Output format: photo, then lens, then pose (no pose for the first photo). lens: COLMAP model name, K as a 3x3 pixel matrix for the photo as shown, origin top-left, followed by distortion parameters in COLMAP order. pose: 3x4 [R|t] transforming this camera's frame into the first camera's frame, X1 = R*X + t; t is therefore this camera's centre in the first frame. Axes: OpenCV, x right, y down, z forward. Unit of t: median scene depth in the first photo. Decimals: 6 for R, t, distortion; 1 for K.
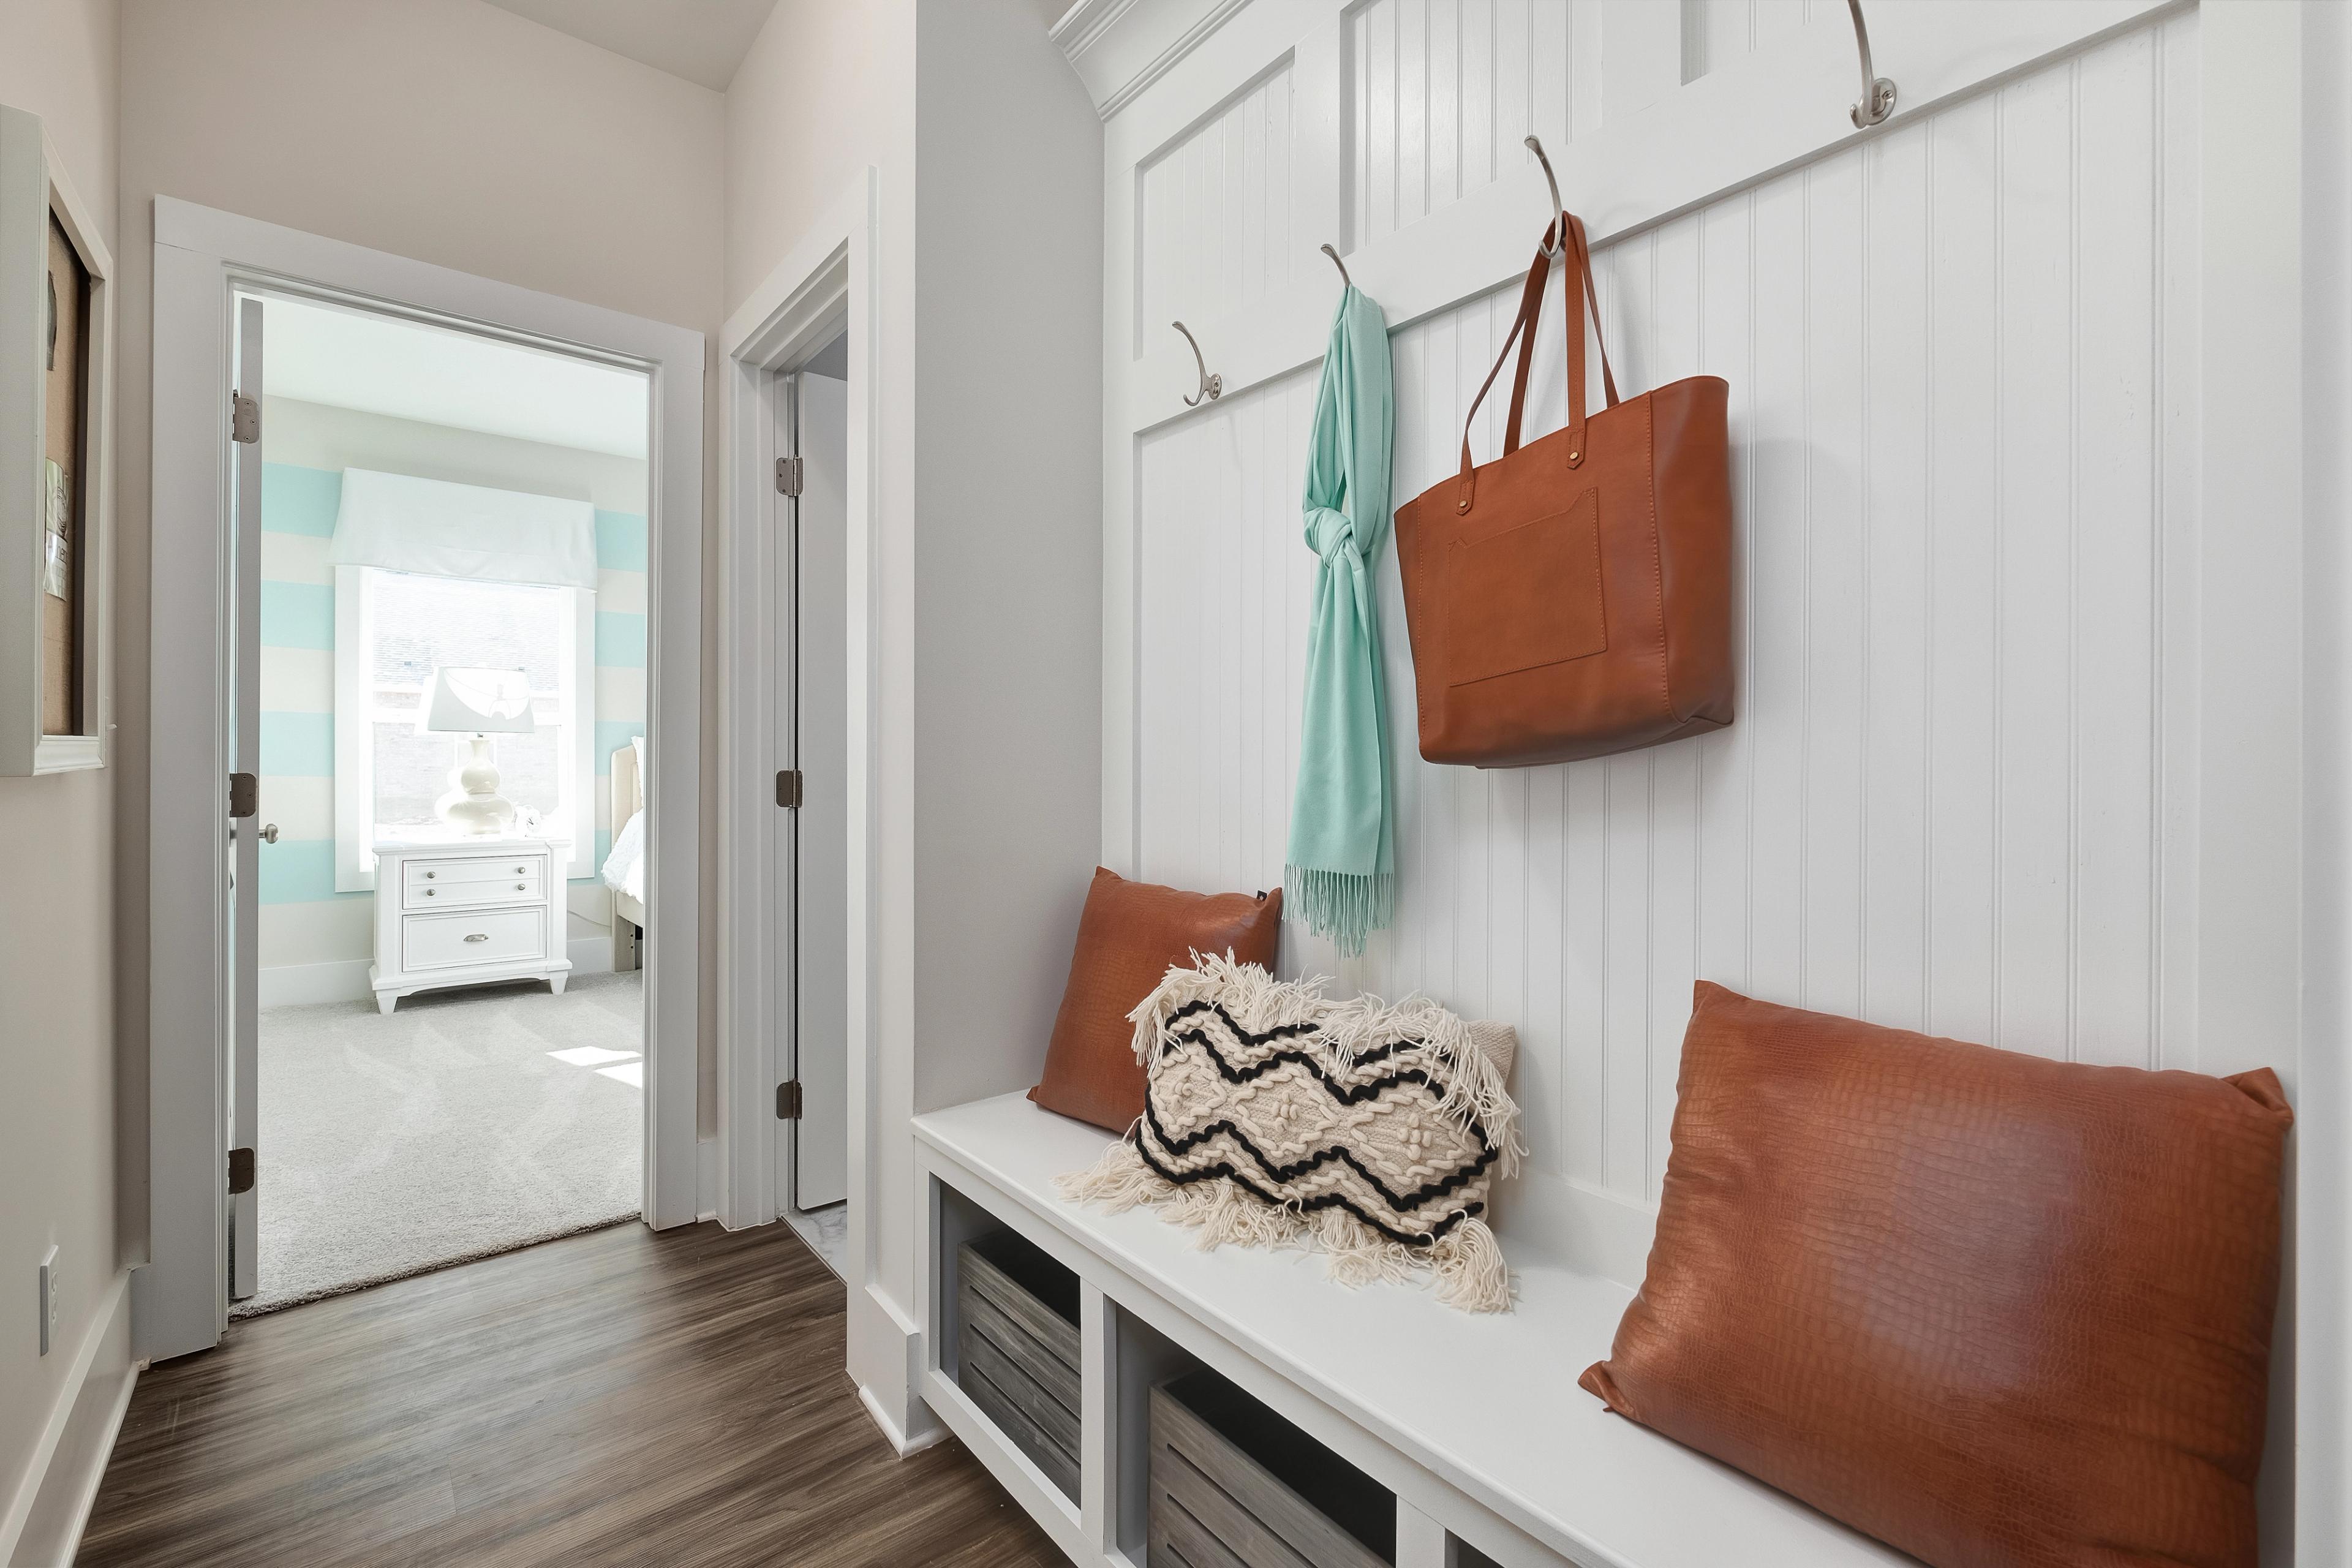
lens RADIAL K [[1024.6, 0, 1181.3], [0, 1024.6, 769.6], [0, 0, 1]] dist [-0.007433, 0.000285]
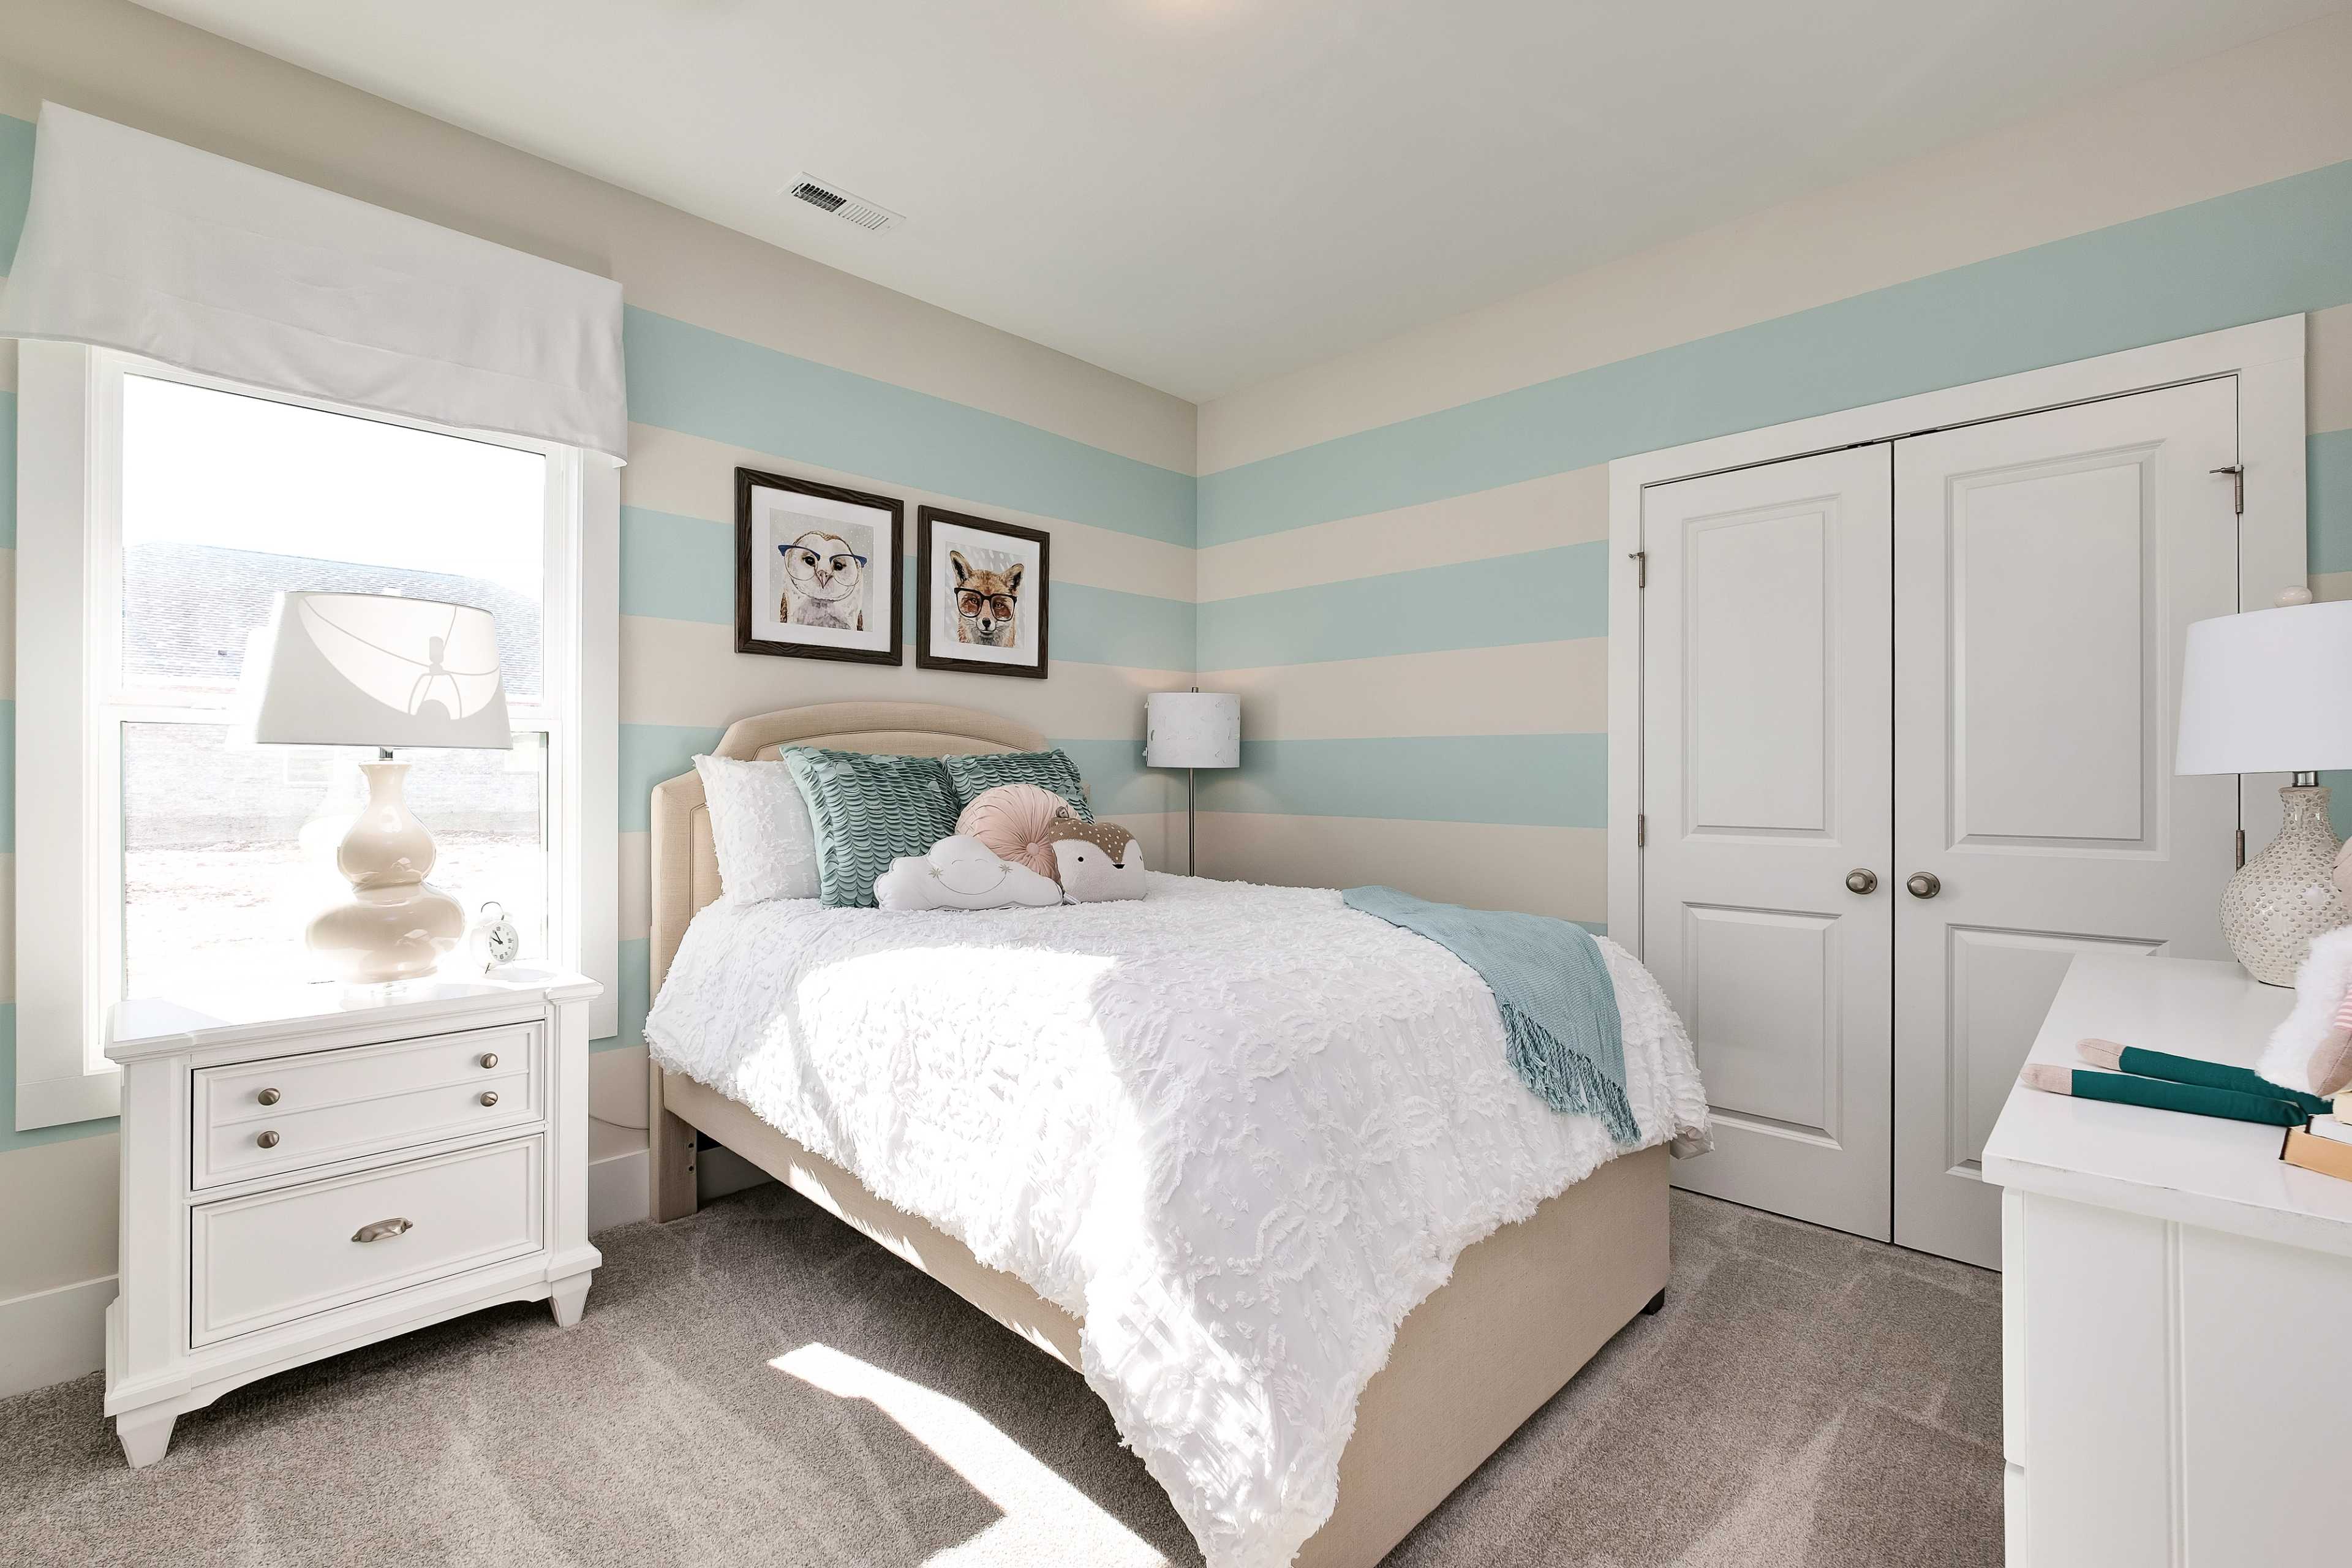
lens RADIAL K [[1024.6, 0, 1175.4], [0, 1024.6, 771.6], [0, 0, 1]] dist [-0.007433, 0.000285]
pose [[0.993978, -0.002015, 0.109557, -2.220982], [0.003010, 0.999956, -0.008911, -0.117210], [-0.109534, 0.009188, 0.993941, 2.941380]]
